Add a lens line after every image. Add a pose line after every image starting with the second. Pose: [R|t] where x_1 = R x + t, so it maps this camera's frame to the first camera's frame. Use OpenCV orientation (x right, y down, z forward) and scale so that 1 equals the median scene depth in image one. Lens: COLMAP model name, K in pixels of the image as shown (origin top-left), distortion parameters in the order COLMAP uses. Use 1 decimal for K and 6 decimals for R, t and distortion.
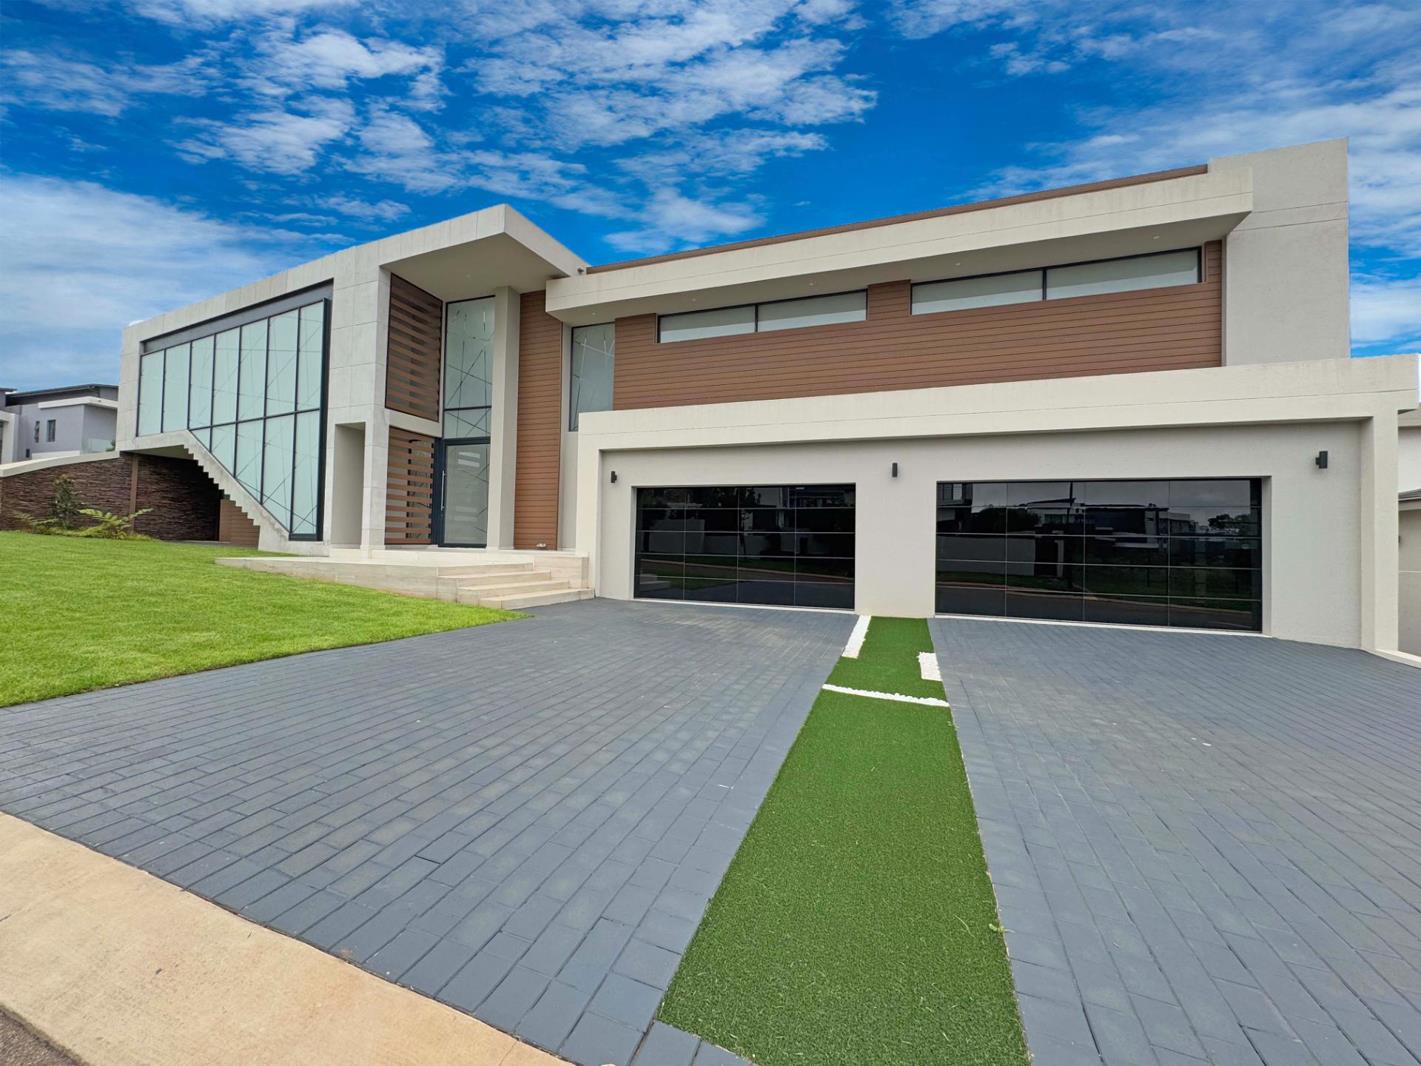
lens RADIAL K [[557.6, 0, 703.5], [0, 557.6, 528.5], [0, 0, 1]] dist [-0.005182, 0.001433]
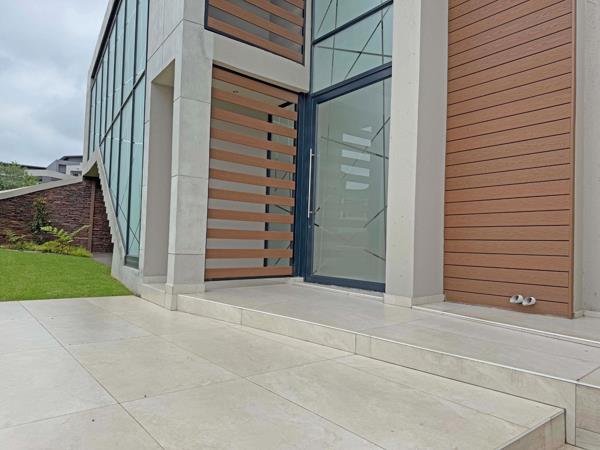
lens RADIAL K [[412.5, 0, 297.8], [0, 412.5, 229.1], [0, 0, 1]] dist [0.031616, -0.000096]
pose [[0.840285, -0.012507, -0.542000, -0.261976], [0.002131, 0.999802, -0.019767, -0.012975], [0.542140, 0.015455, 0.840146, 0.669050]]
